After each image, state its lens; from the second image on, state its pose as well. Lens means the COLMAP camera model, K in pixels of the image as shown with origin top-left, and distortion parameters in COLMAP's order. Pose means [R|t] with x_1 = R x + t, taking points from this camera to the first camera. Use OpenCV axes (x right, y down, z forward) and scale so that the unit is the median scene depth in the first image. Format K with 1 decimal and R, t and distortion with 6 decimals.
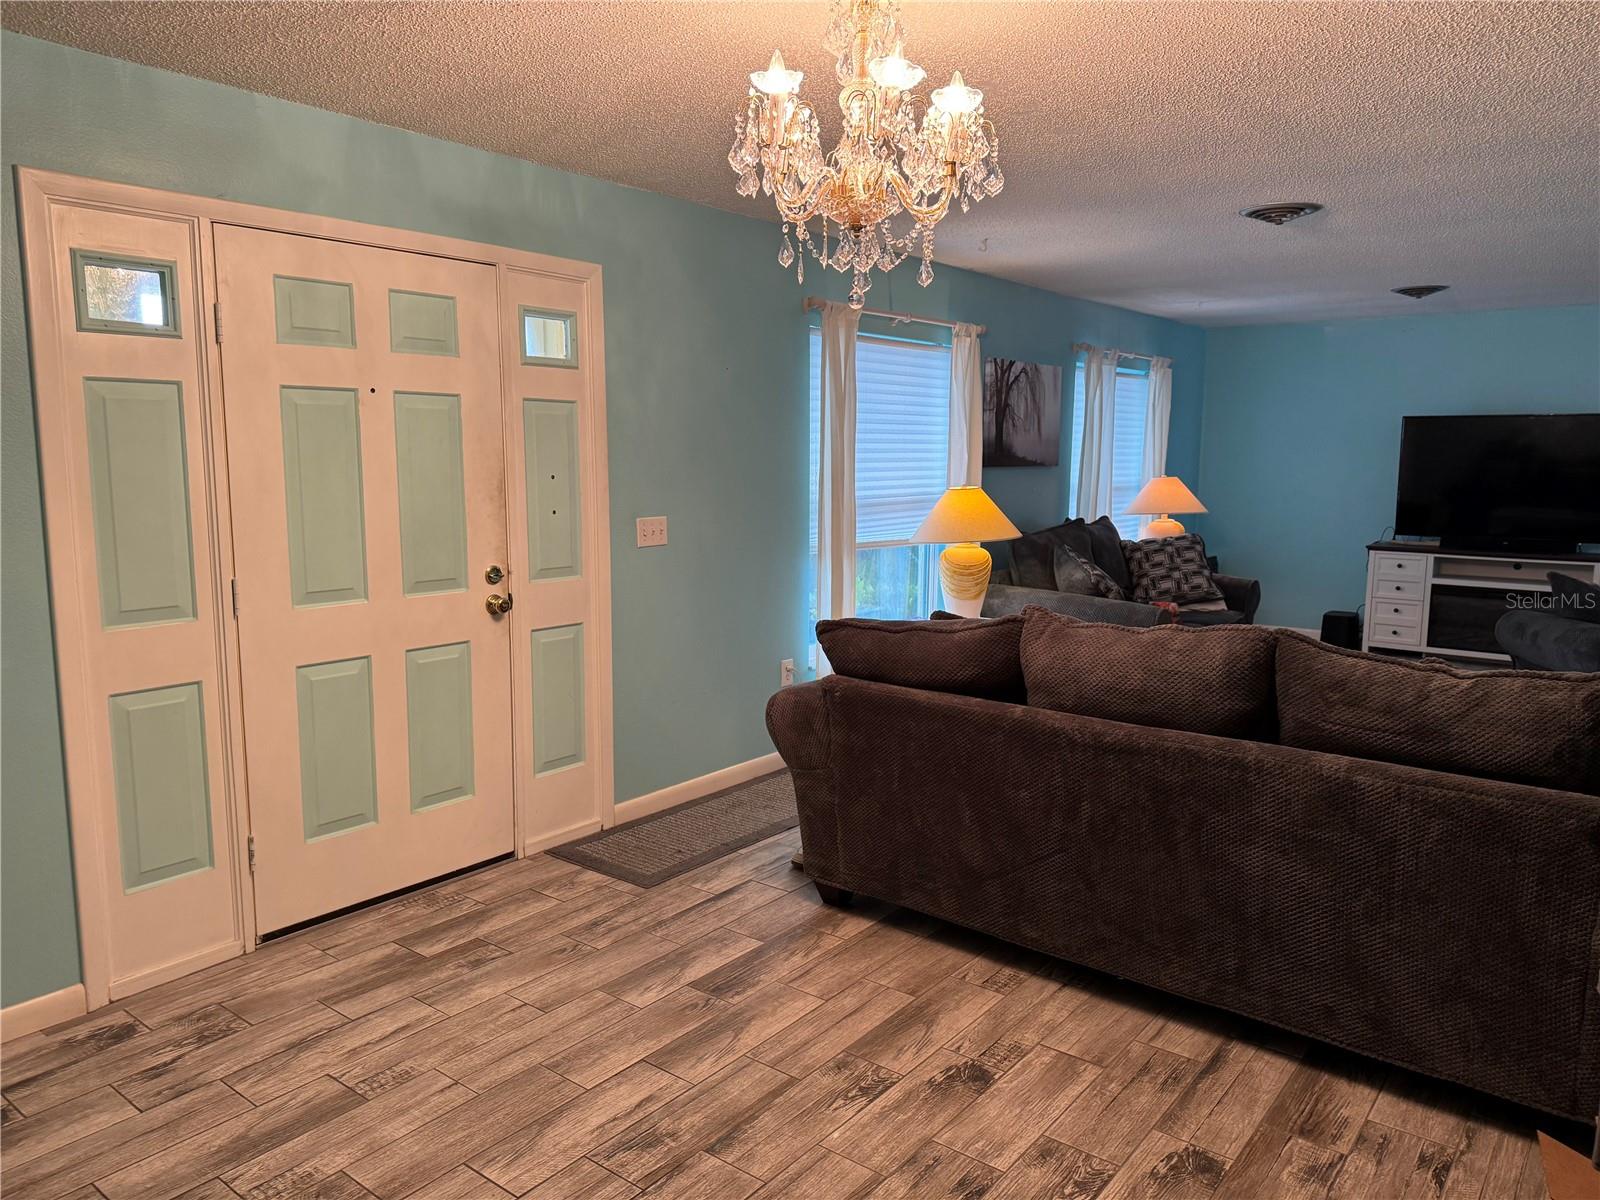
lens RADIAL K [[1125.7, 0, 803.9], [0, 1125.7, 605.0], [0, 0, 1]] dist [0.043308, -0.043814]
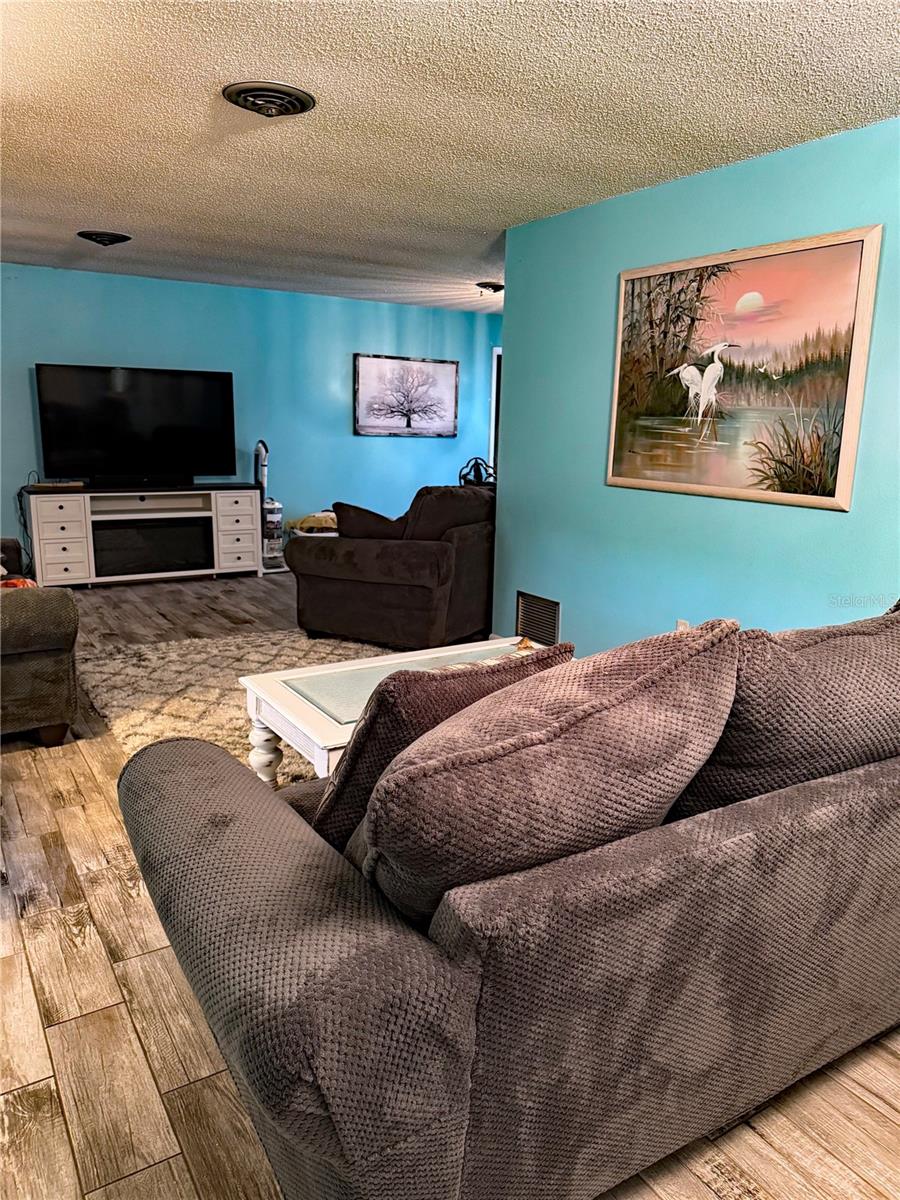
lens RADIAL K [[844.3, 0, 448.6], [0, 844.3, 611.0], [0, 0, 1]] dist [0.043308, -0.043814]
pose [[0.331659, -0.206740, 0.920468, -0.332815], [0.109340, 0.977541, 0.180163, -0.129617], [-0.937042, 0.040891, 0.346815, 1.152480]]
